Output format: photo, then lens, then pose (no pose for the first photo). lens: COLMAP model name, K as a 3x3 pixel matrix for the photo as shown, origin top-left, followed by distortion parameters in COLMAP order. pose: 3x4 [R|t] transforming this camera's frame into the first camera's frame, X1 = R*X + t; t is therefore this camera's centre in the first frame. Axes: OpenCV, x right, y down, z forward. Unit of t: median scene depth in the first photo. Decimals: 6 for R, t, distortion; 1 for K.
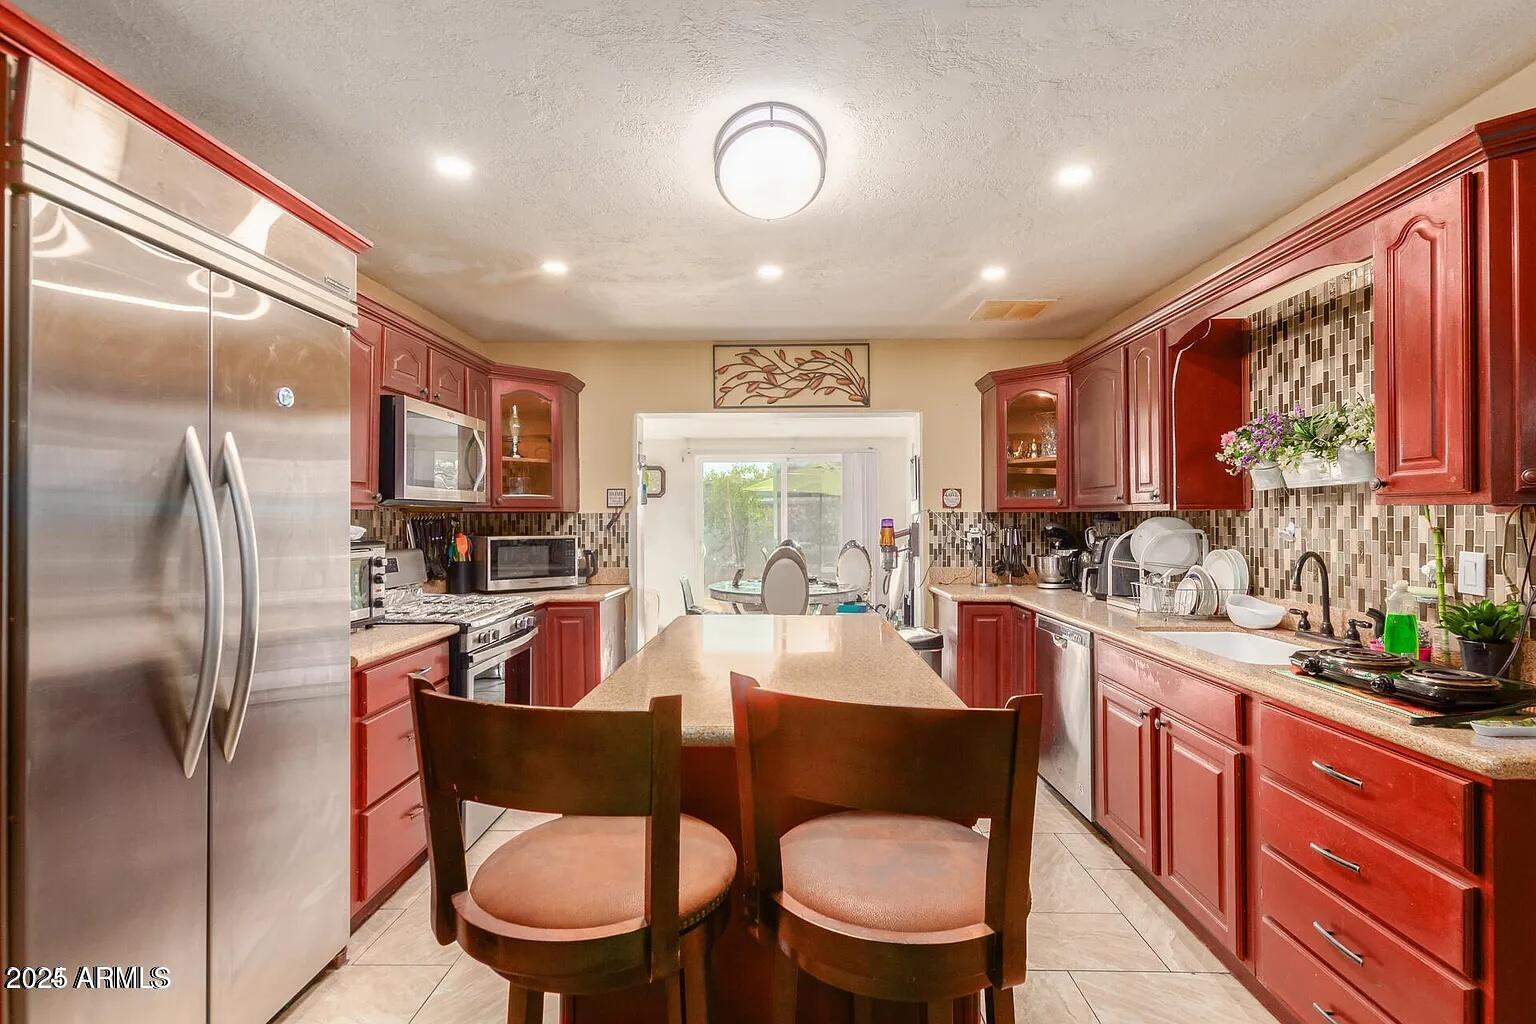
lens RADIAL K [[707.6, 0, 768.0], [0, 707.6, 512.0], [0, 0, 1]] dist [-0.001564, -0.000929]
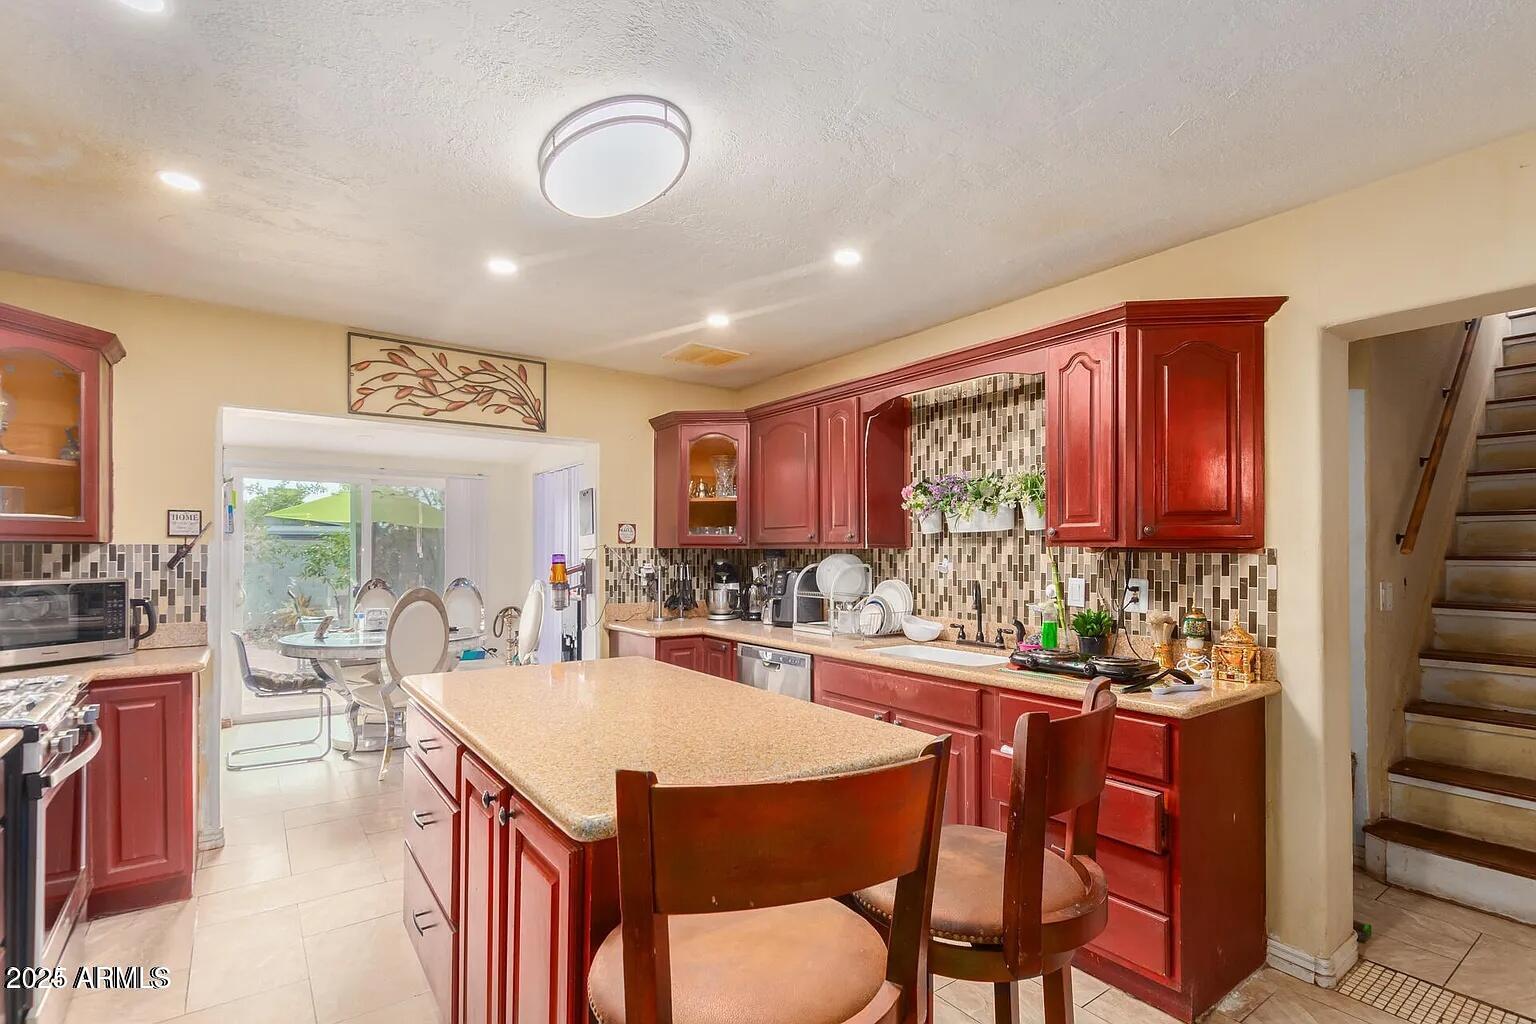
lens RADIAL K [[725.8, 0, 773.6], [0, 725.8, 543.6], [0, 0, 1]] dist [-0.000740, -0.000367]
pose [[0.787987, 0.012100, 0.615574, -0.299479], [-0.009658, 0.999927, -0.007292, 0.000013], [-0.615617, -0.000199, 0.788046, 0.112745]]
